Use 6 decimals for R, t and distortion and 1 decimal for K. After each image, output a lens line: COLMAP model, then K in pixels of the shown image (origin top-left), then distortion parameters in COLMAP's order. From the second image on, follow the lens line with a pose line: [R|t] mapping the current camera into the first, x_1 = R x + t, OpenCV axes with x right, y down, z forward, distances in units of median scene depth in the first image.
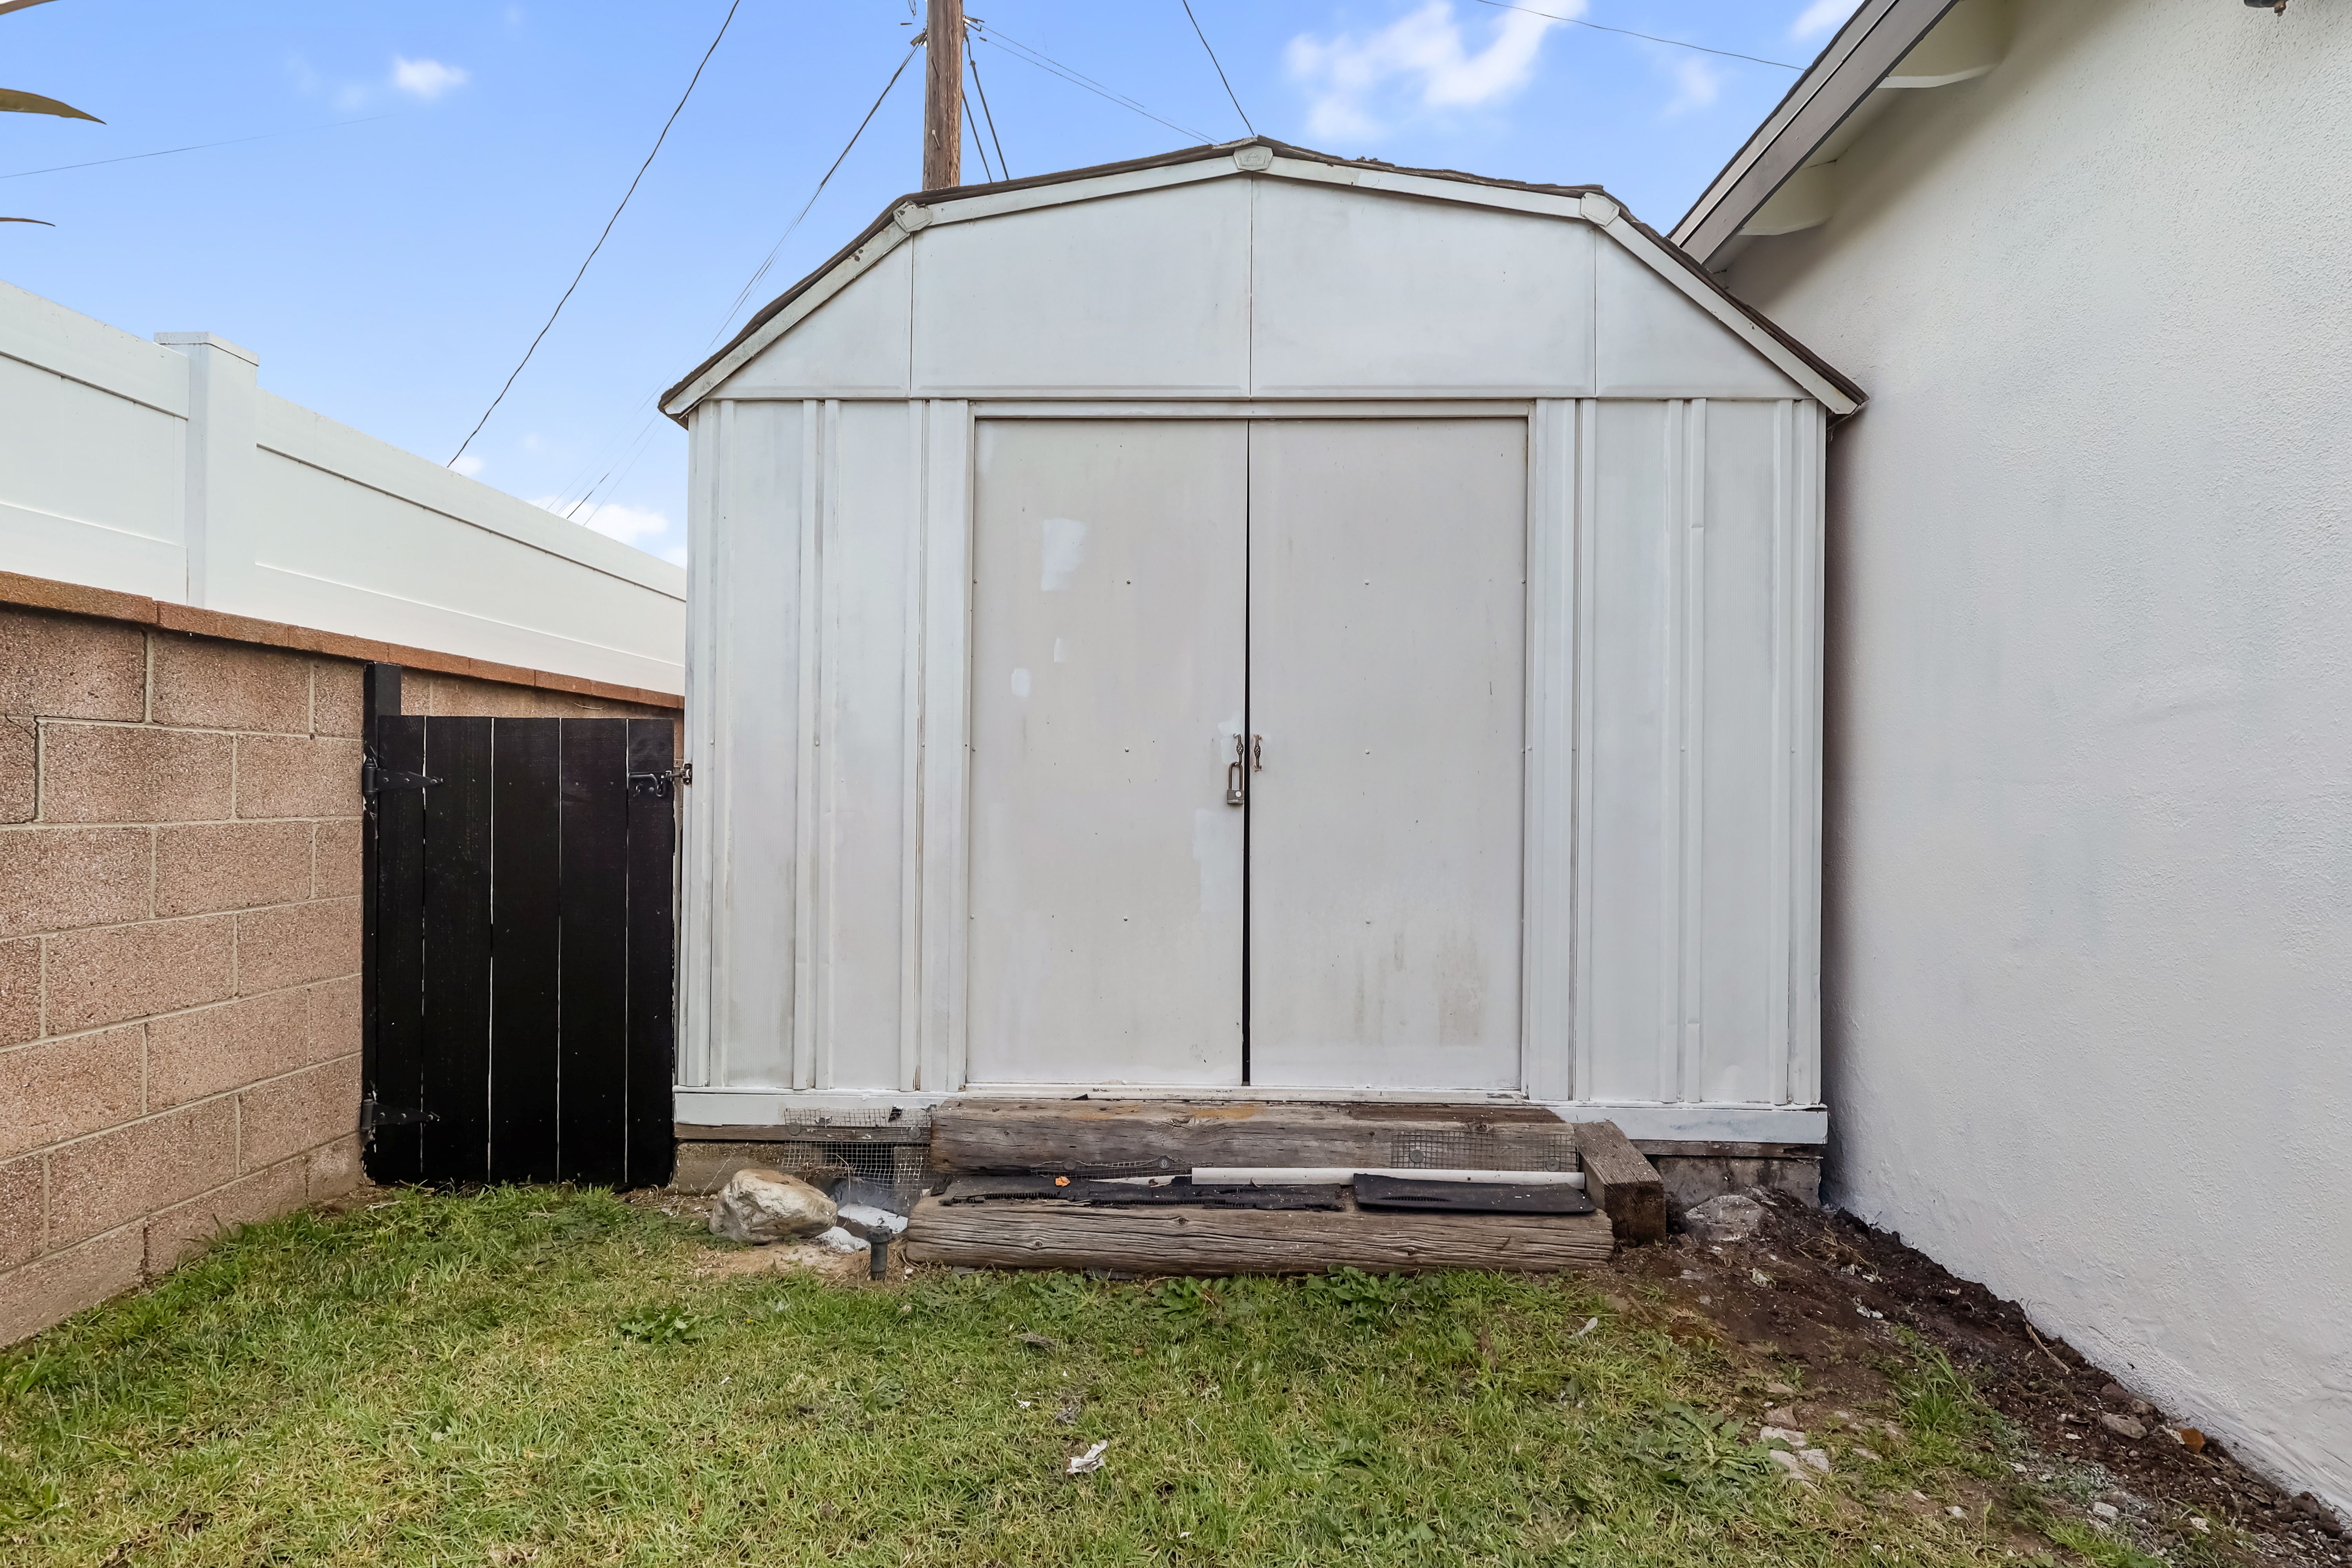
lens RADIAL K [[1099.1, 0, 1177.1], [0, 1099.1, 786.2], [0, 0, 1]] dist [0.002626, 0.000039]
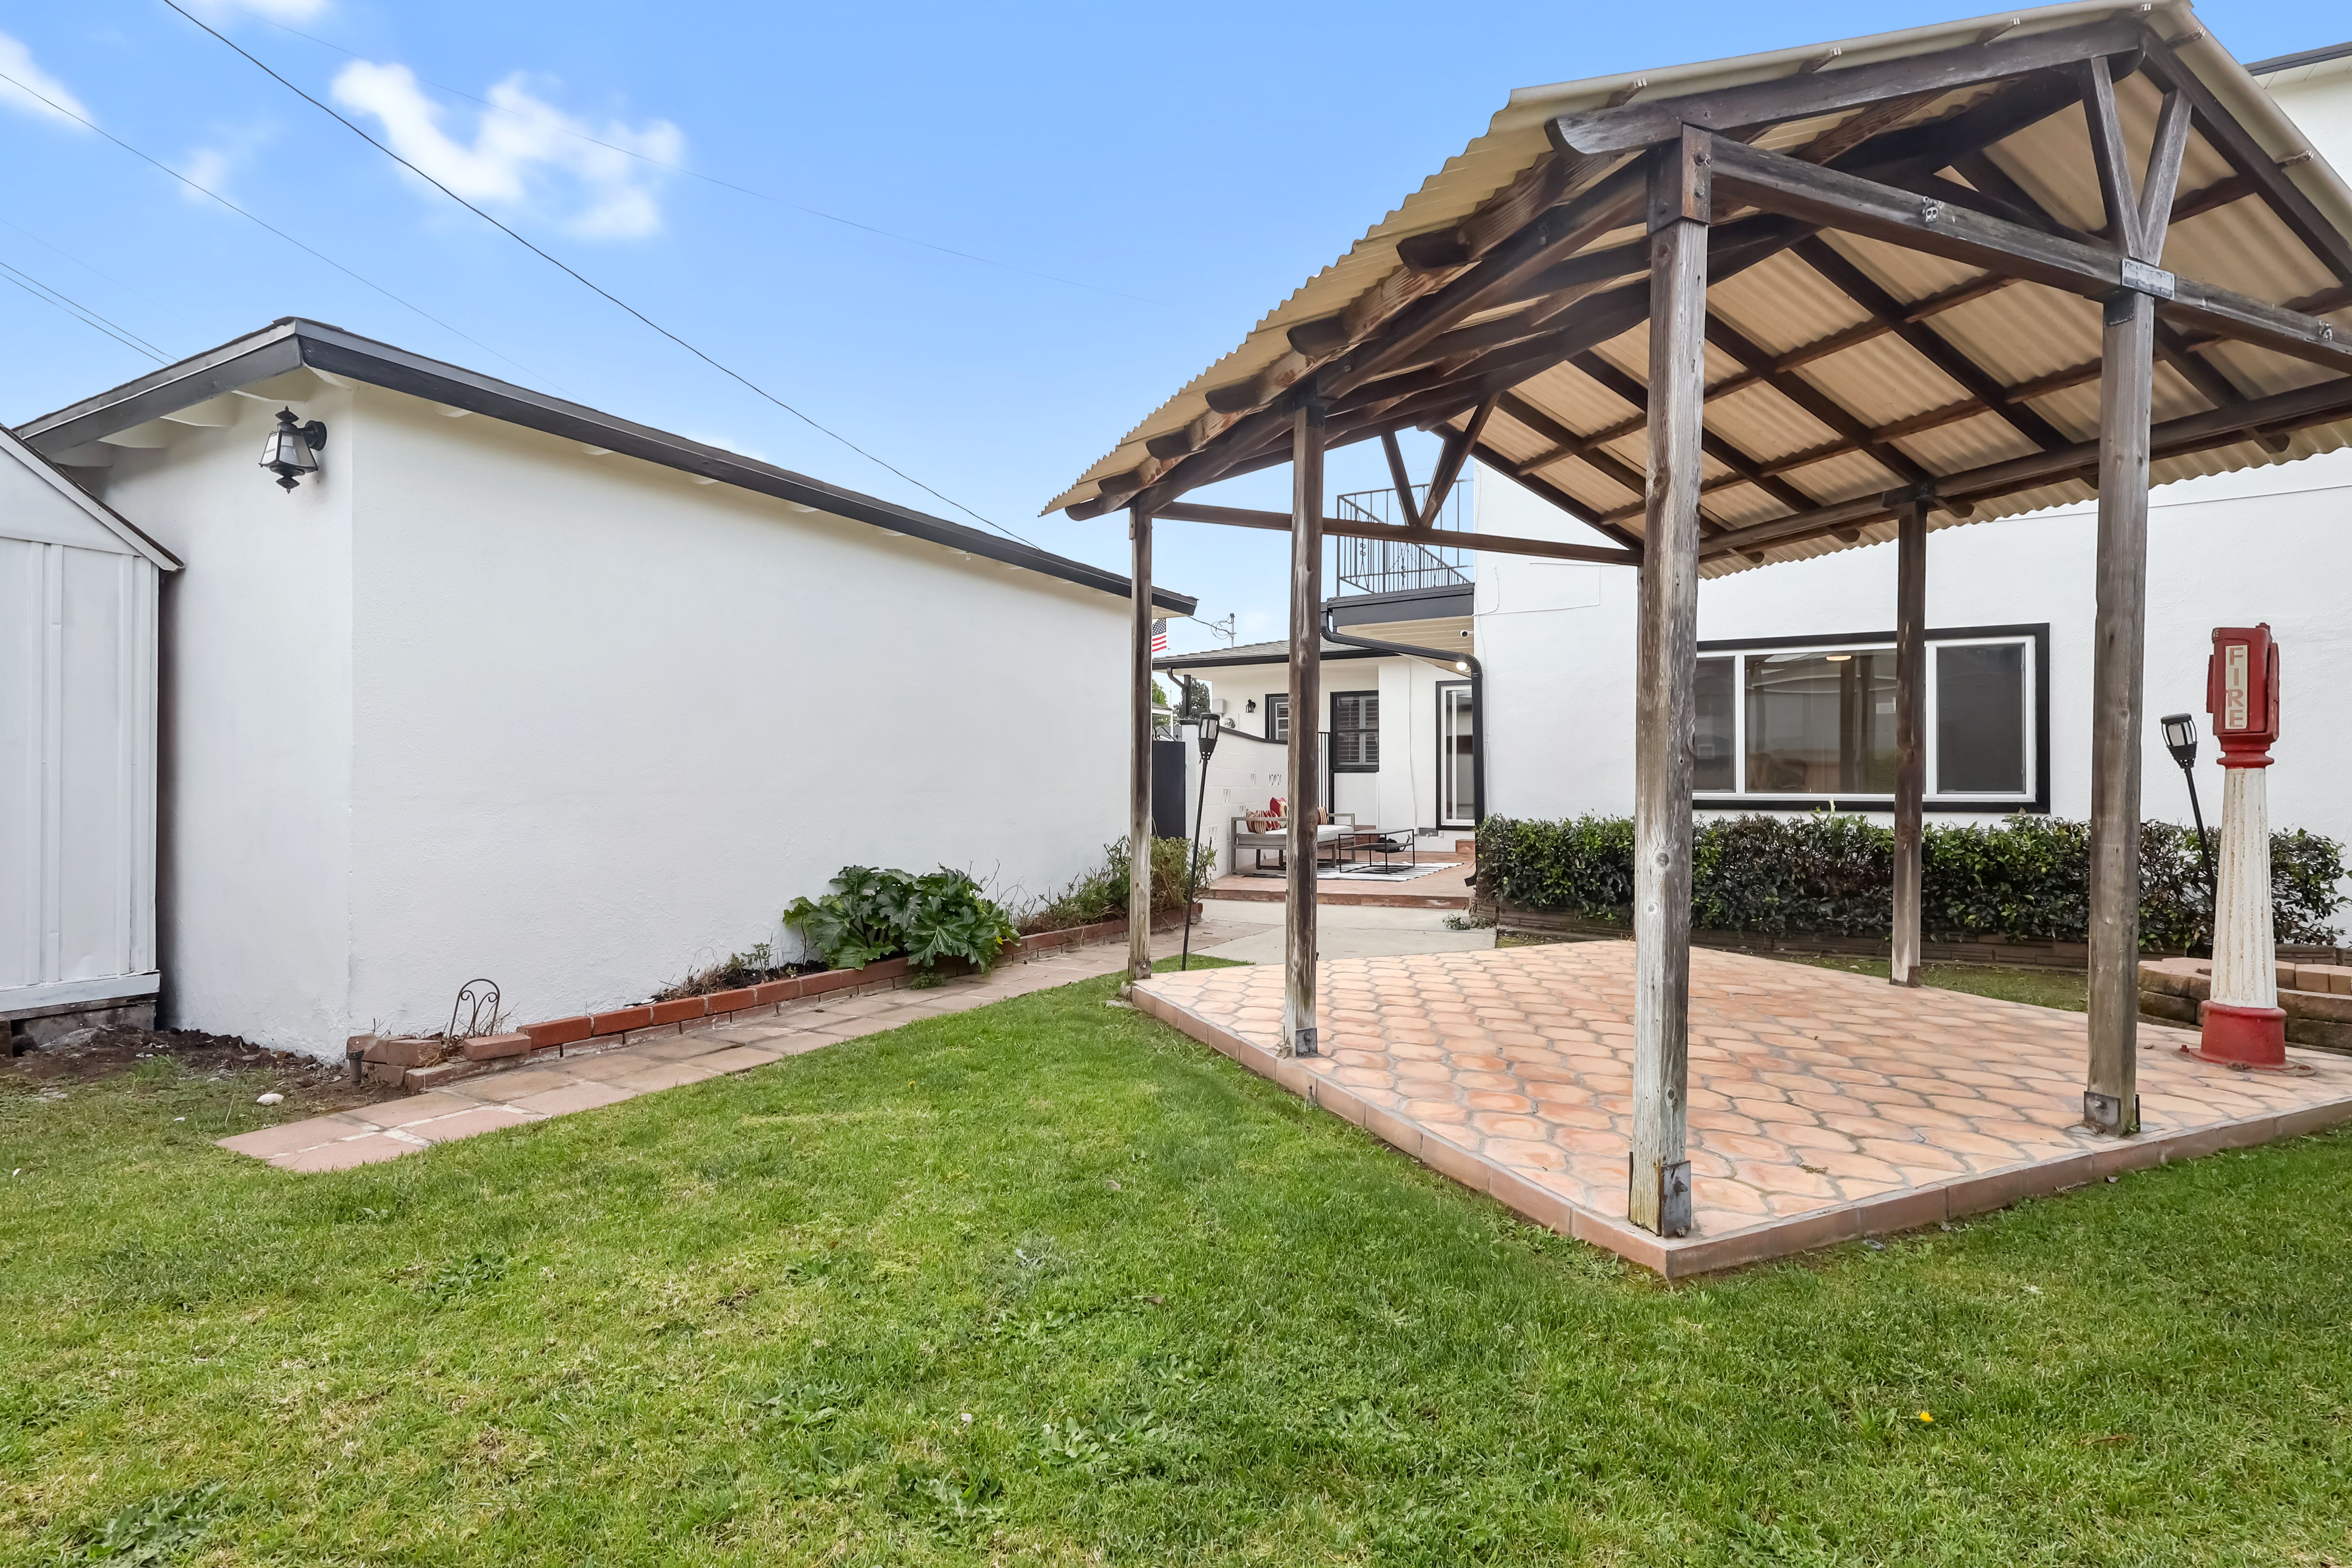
lens RADIAL K [[1099.1, 0, 1187.5], [0, 1099.1, 778.1], [0, 0, 1]] dist [0.002626, 0.000039]
pose [[0.454639, -0.003570, 0.890669, -0.212222], [-0.003109, 0.999980, 0.005594, -0.024619], [-0.890670, -0.005312, 0.454619, -1.212073]]
